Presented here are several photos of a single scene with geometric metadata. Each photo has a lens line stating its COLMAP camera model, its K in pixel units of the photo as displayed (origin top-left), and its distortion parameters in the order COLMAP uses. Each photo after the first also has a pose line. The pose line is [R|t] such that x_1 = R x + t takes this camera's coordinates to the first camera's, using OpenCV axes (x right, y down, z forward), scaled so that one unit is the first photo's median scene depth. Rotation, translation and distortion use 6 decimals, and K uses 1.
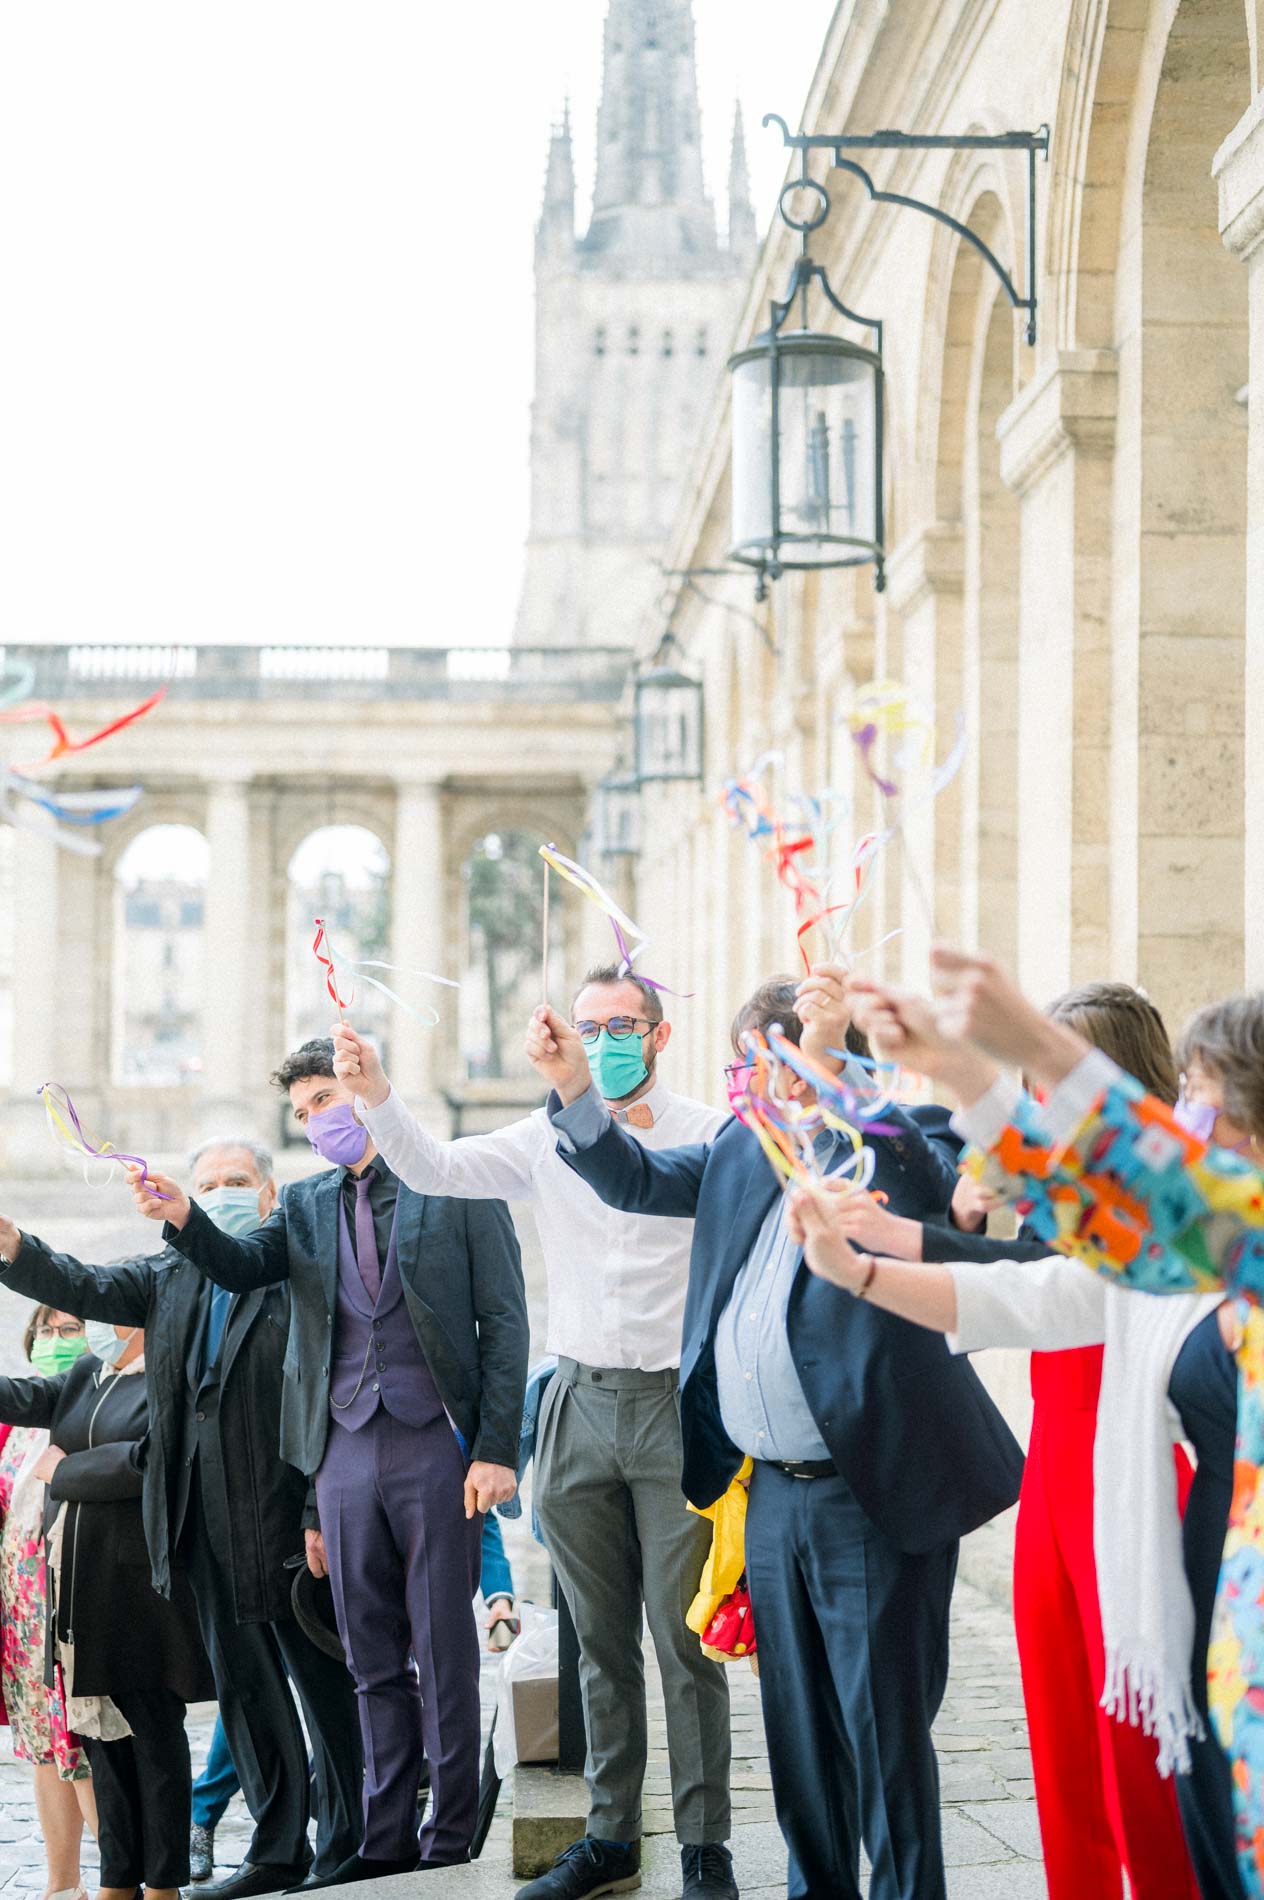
lens RADIAL K [[2726.6, 0, 676.9], [0, 2726.6, 974.7], [0, 0, 1]] dist [0.012491, -0.070182]
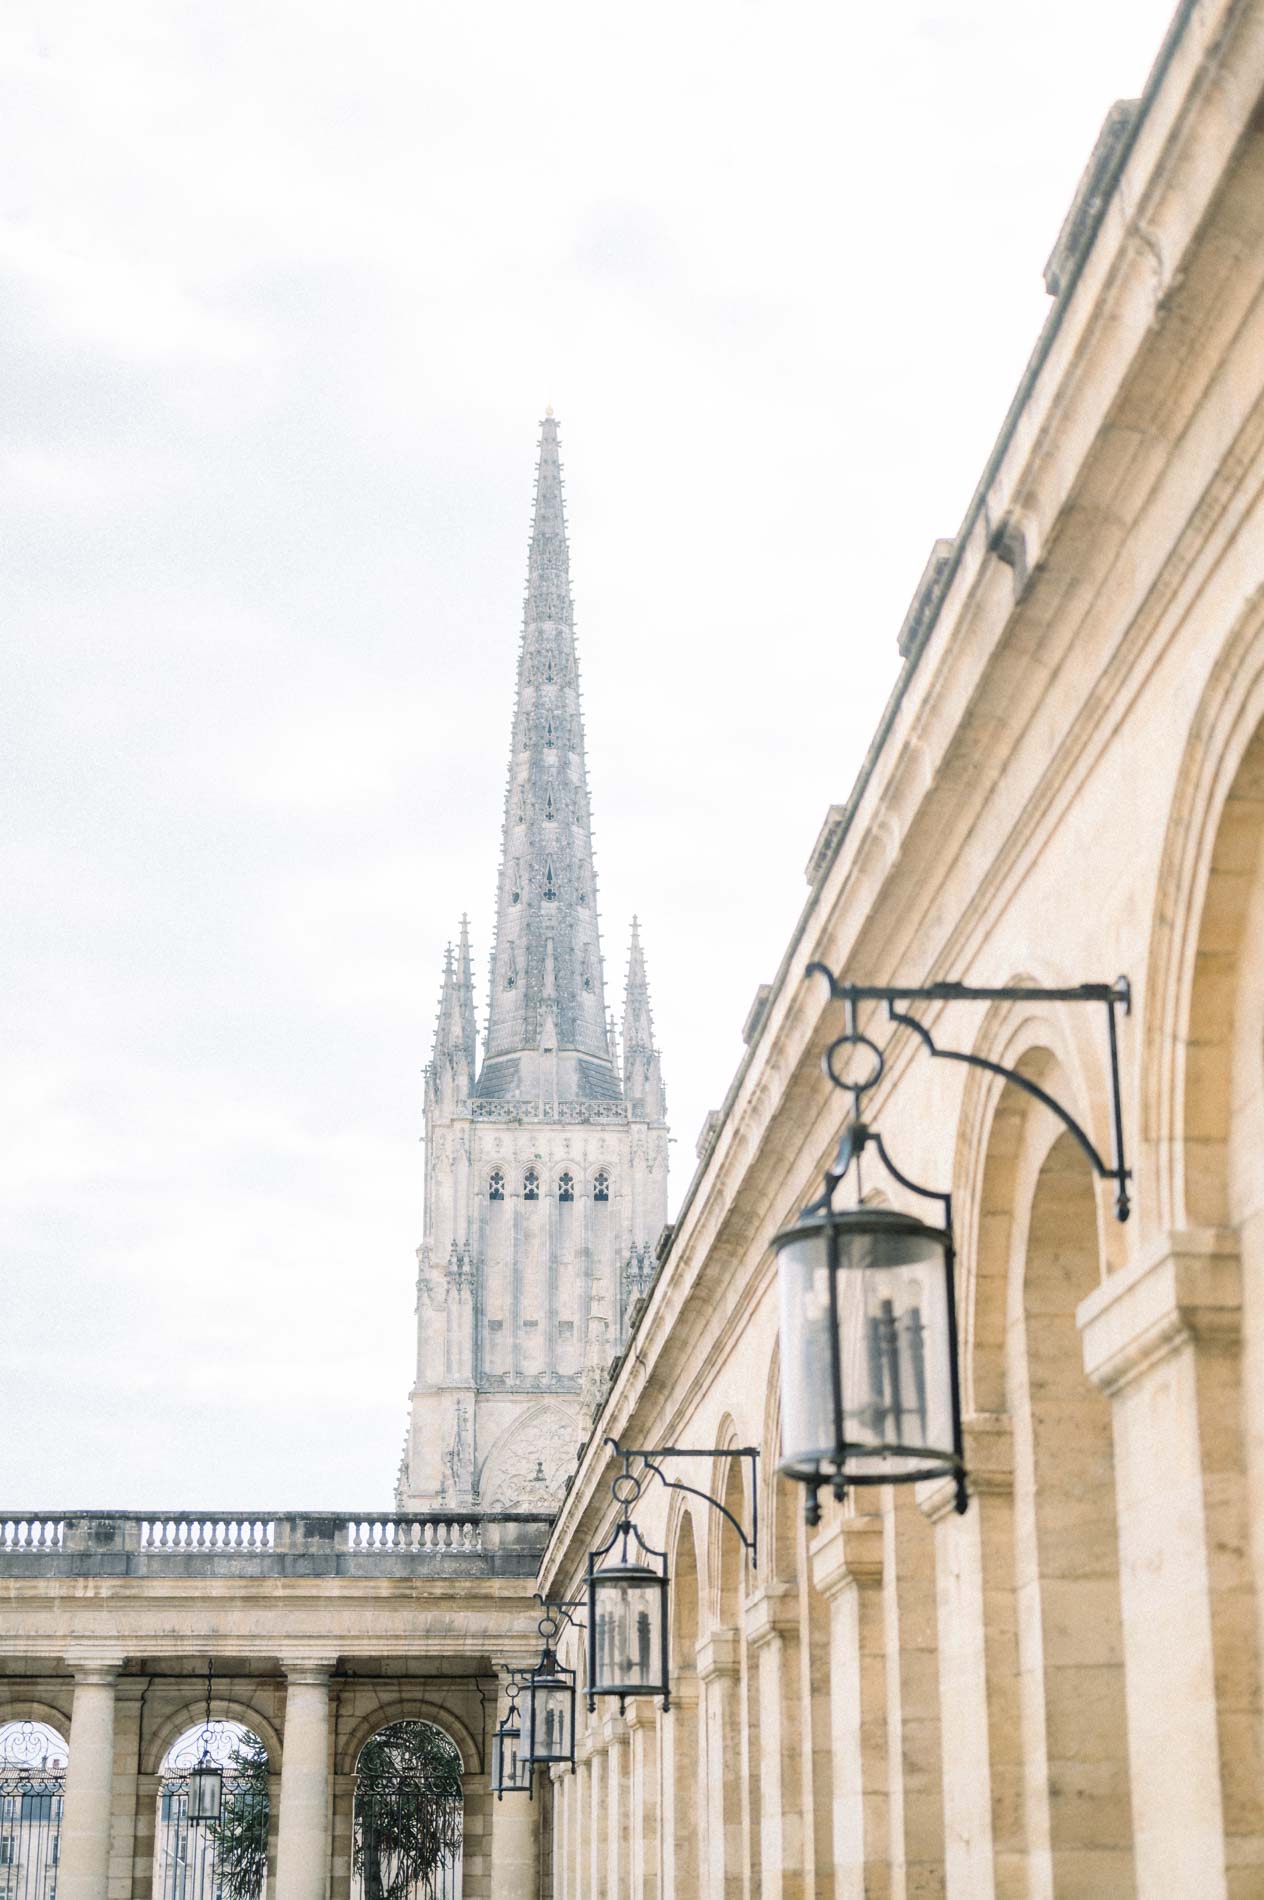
lens RADIAL K [[2889.5, 0, 632.0], [0, 2889.5, 950.0], [0, 0, 1]] dist [0.008862, -0.084727]
pose [[0.999817, 0.002525, 0.018948, -0.041843], [0.003369, 0.952449, -0.304678, -0.035317], [-0.018817, 0.304686, 0.952267, 0.110299]]
